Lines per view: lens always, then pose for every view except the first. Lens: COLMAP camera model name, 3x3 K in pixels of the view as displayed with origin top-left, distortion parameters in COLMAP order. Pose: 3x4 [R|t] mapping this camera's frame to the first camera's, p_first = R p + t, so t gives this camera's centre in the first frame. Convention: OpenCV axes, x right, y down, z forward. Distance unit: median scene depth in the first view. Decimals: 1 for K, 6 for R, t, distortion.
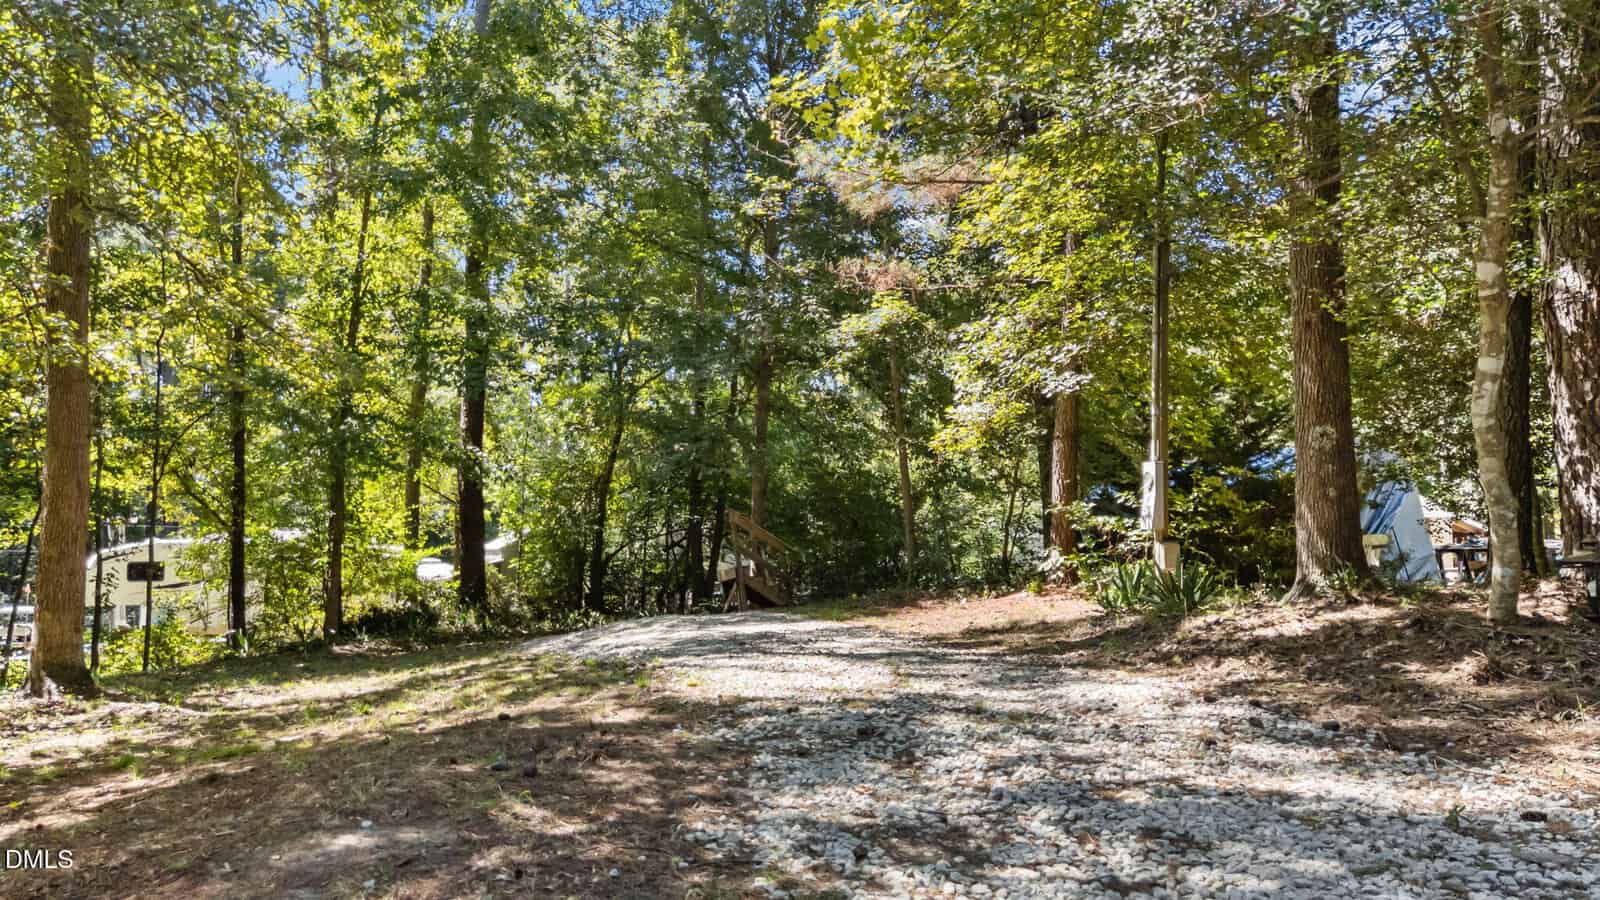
lens RADIAL K [[1194.6, 0, 799.8], [0, 1194.6, 442.1], [0, 0, 1]] dist [0.038572, -0.005633]
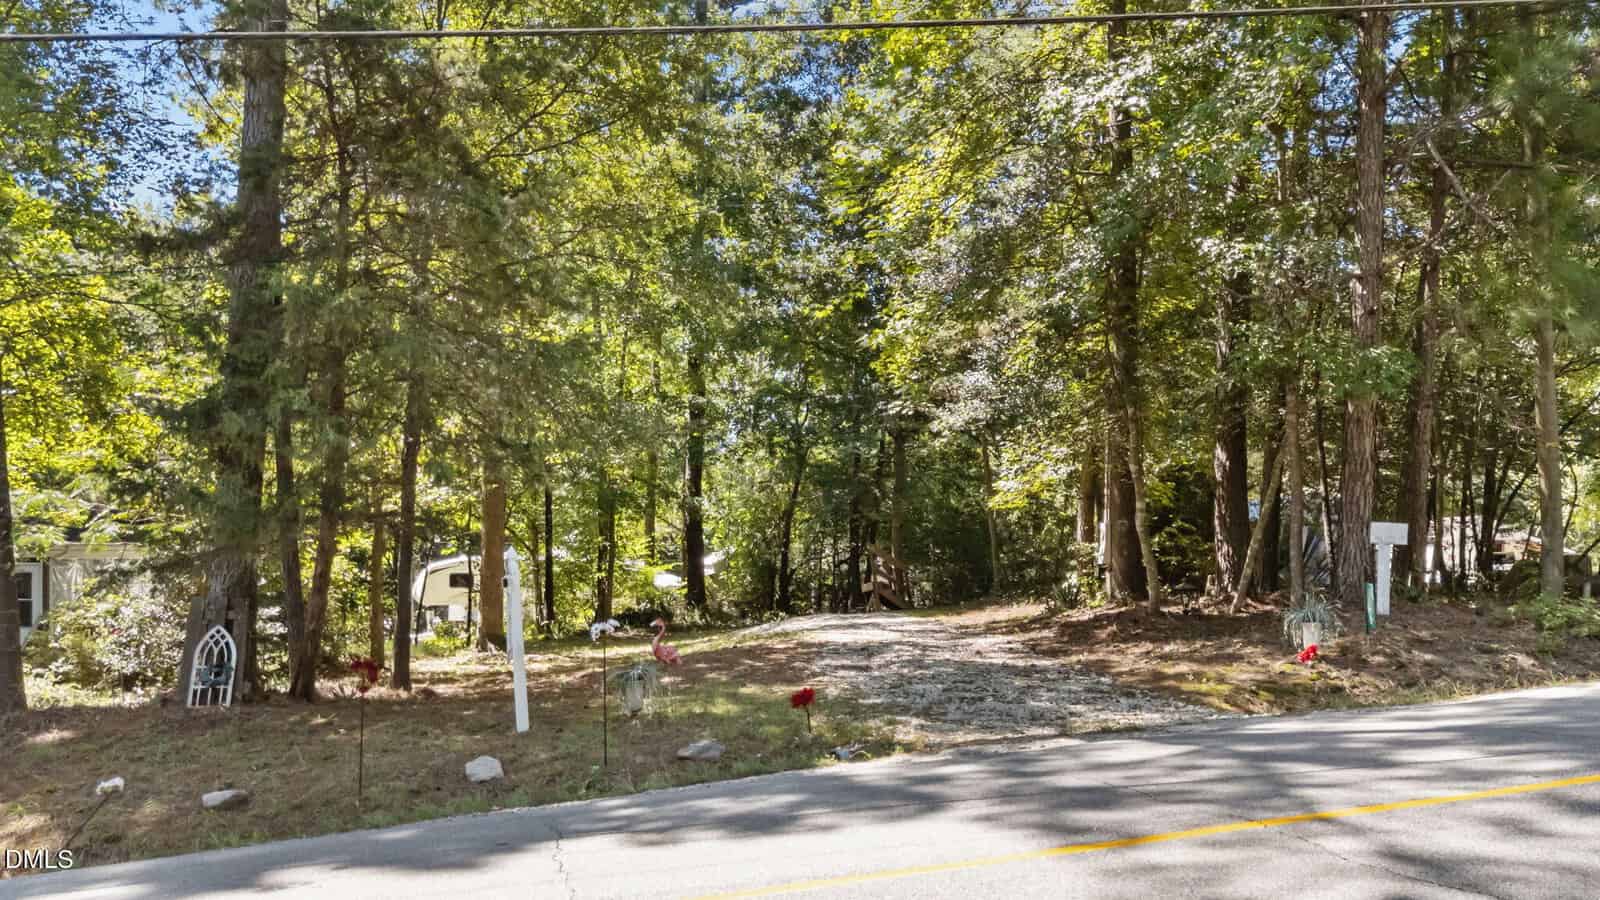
lens RADIAL K [[1194.6, 0, 799.8], [0, 1194.6, 442.1], [0, 0, 1]] dist [0.038572, -0.005633]
pose [[0.986830, -0.014385, -0.161119, 0.085863], [0.013632, 0.999890, -0.005781, -0.053621], [0.161185, 0.003509, 0.986918, -0.417521]]
